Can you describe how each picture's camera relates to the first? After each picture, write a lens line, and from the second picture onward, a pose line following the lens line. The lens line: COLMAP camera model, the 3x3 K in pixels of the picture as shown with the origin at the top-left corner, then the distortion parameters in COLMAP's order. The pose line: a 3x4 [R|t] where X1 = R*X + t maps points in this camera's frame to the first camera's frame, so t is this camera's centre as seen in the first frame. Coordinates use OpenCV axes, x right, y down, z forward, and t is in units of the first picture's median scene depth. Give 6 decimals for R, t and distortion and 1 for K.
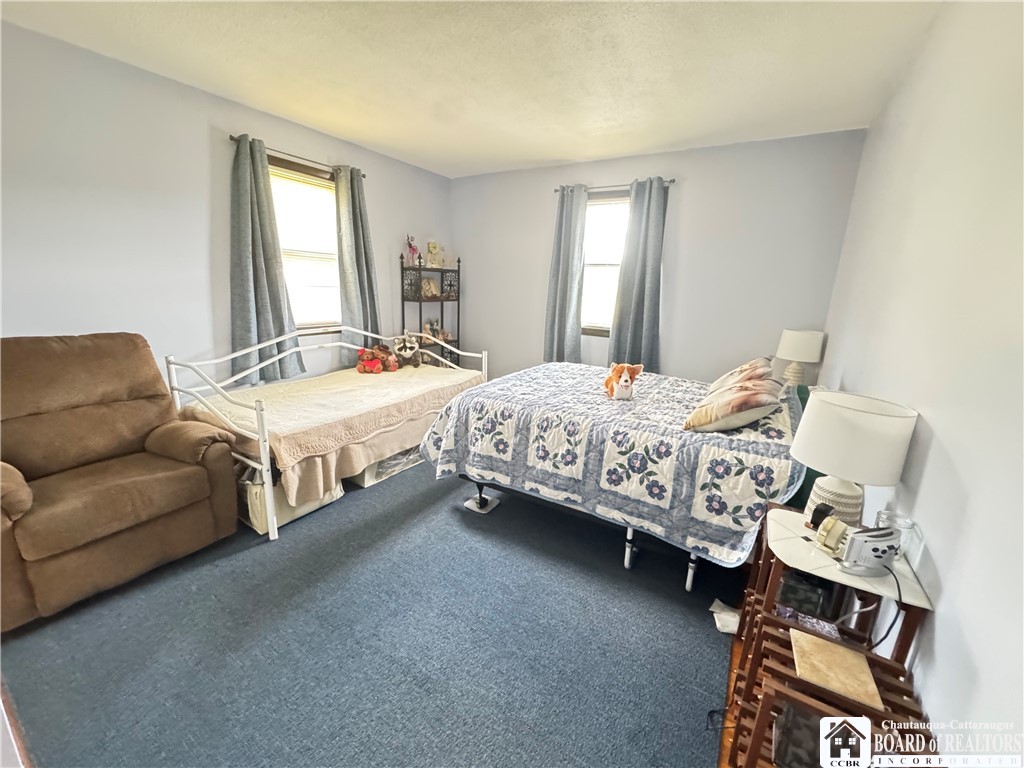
lens RADIAL K [[408.0, 0, 513.4], [0, 408.0, 384.4], [0, 0, 1]] dist [-0.003330, 0.000125]
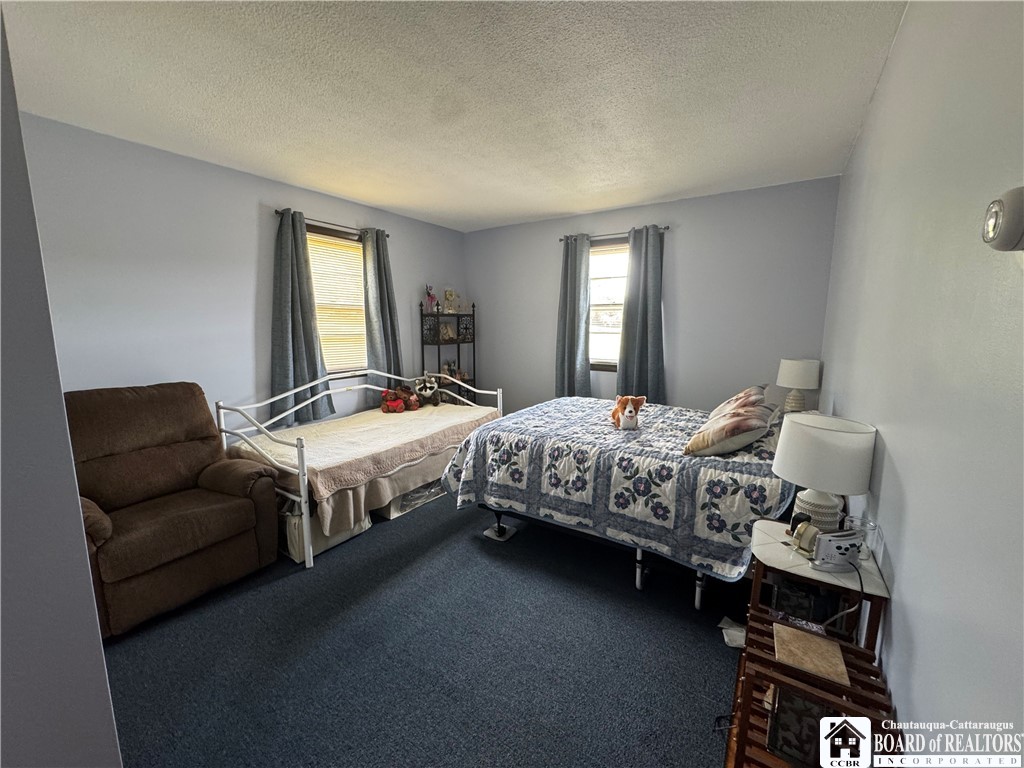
lens RADIAL K [[408.0, 0, 510.4], [0, 408.0, 382.3], [0, 0, 1]] dist [-0.003330, 0.000125]
pose [[0.998551, -0.032167, -0.043152, 0.008807], [0.027865, 0.994910, -0.096843, 0.010227], [0.046048, 0.095500, 0.994364, -0.103232]]
